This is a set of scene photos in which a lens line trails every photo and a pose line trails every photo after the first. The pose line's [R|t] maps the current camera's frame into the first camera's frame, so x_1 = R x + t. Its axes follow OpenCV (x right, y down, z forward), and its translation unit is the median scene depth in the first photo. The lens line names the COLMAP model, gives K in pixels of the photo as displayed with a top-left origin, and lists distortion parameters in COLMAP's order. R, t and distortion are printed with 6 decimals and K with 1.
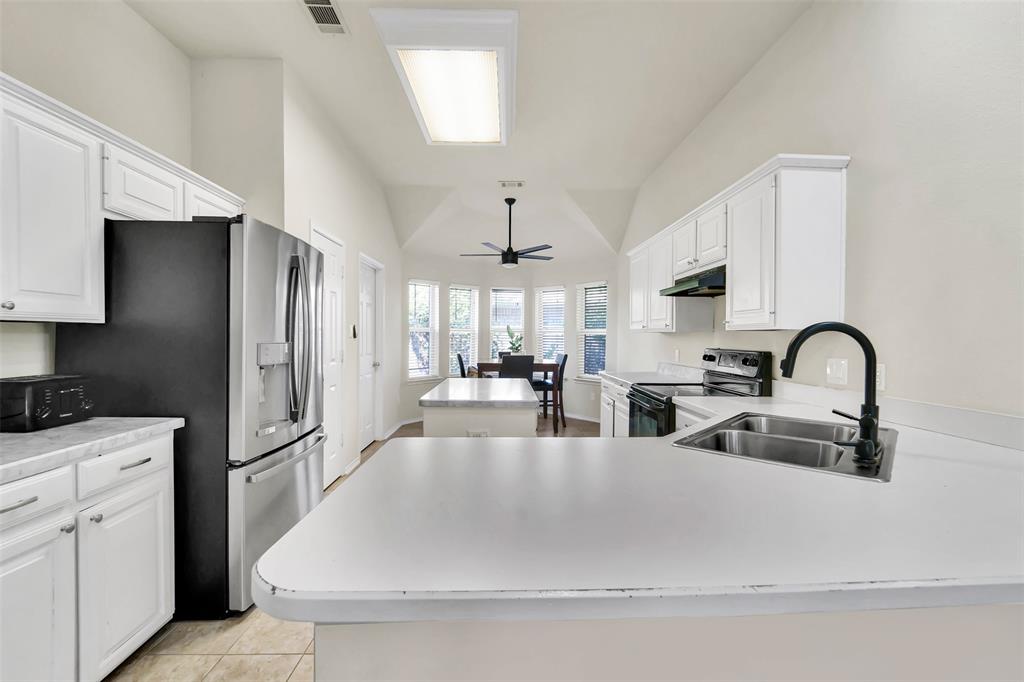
lens RADIAL K [[403.5, 0, 512.9], [0, 403.5, 339.5], [0, 0, 1]] dist [-0.000090, -0.000036]
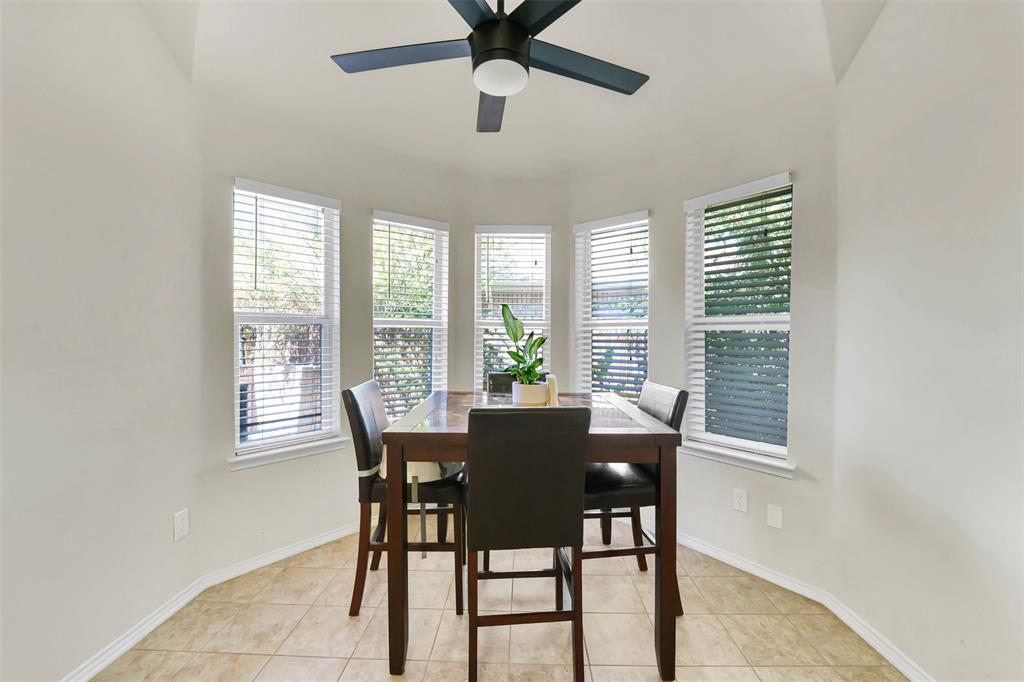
lens RADIAL K [[431.0, 0, 515.4], [0, 431.0, 342.9], [0, 0, 1]] dist [-0.021894, -0.000199]
pose [[0.999207, -0.000412, -0.039806, 0.012074], [0.000668, 0.999979, 0.006405, -0.003636], [0.039803, -0.006426, 0.999187, 0.635336]]
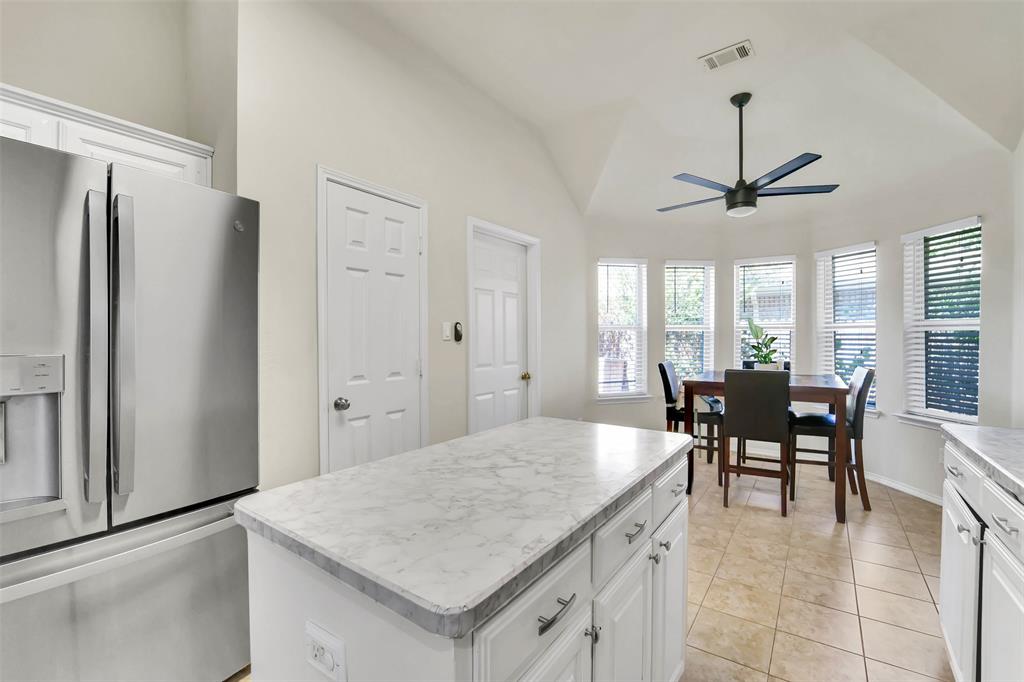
lens RADIAL K [[431.0, 0, 515.4], [0, 431.0, 342.9], [0, 0, 1]] dist [-0.021894, -0.000199]
pose [[0.807953, -0.000405, -0.589247, 0.081115], [0.004181, 0.999979, 0.005046, -0.002121], [0.589232, -0.006540, 0.807937, 0.288376]]
